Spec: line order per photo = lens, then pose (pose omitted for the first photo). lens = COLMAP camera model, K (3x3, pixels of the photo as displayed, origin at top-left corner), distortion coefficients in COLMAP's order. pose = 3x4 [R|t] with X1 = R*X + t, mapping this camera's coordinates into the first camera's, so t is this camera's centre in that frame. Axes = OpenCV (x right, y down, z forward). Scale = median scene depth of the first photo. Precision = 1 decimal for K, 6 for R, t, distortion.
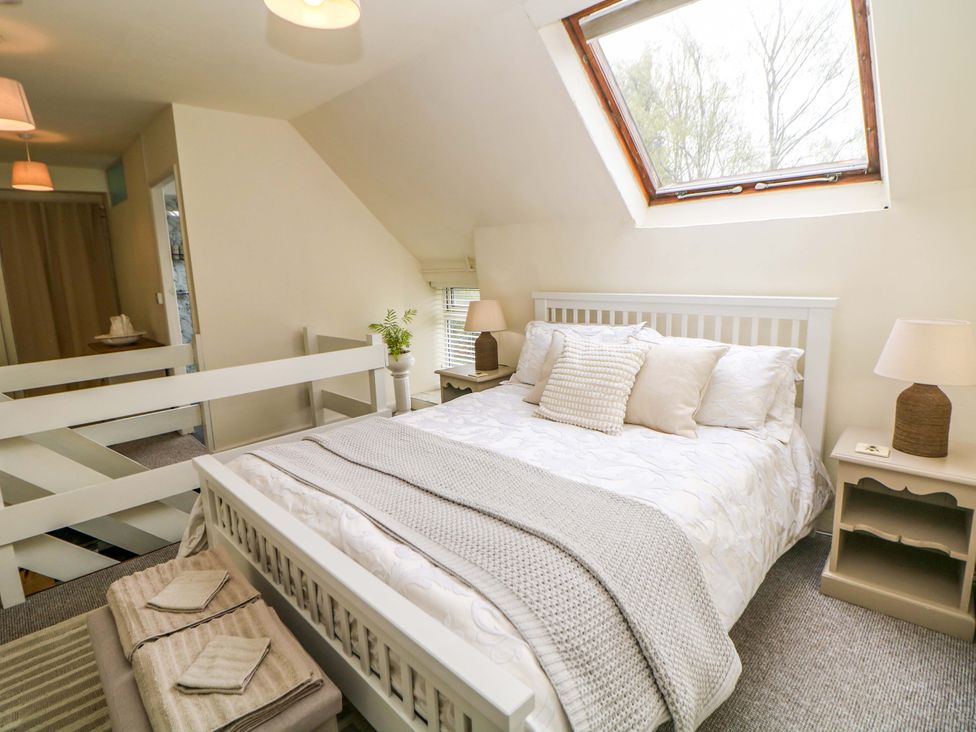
lens RADIAL K [[504.9, 0, 489.8], [0, 504.9, 345.9], [0, 0, 1]] dist [0.001246, -0.014397]
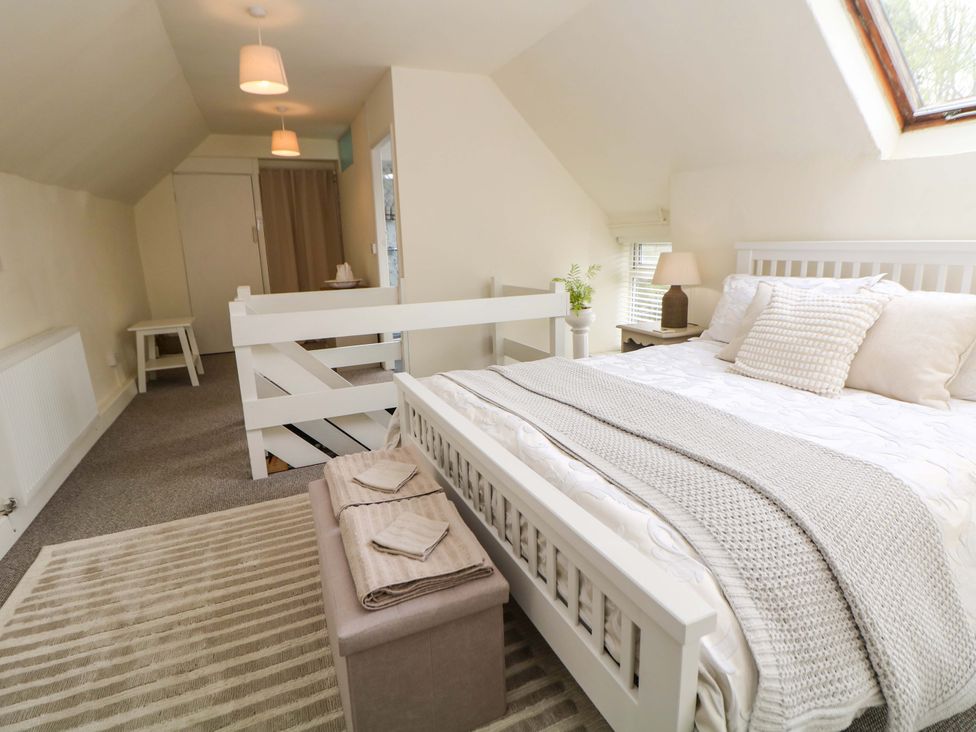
lens RADIAL K [[504.9, 0, 489.8], [0, 504.9, 345.9], [0, 0, 1]] dist [0.001246, -0.014397]
pose [[0.937477, 0.075442, -0.339772, -0.010254], [-0.057817, 0.996418, 0.061716, 0.087265], [0.343211, -0.038213, 0.938481, 0.018412]]
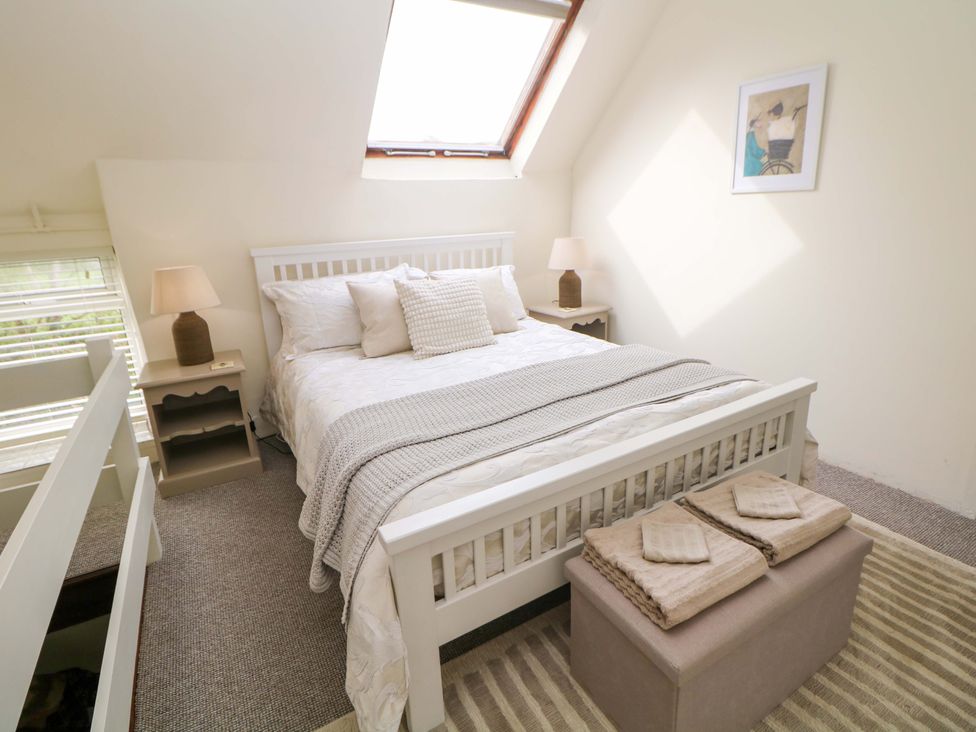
lens RADIAL K [[503.4, 0, 491.6], [0, 503.4, 337.9], [0, 0, 1]] dist [-0.000133, -0.012210]
pose [[0.257315, -0.220325, 0.940875, -1.148593], [0.181869, 0.967303, 0.176775, -0.077098], [-0.949059, 0.125629, 0.288972, 0.786381]]
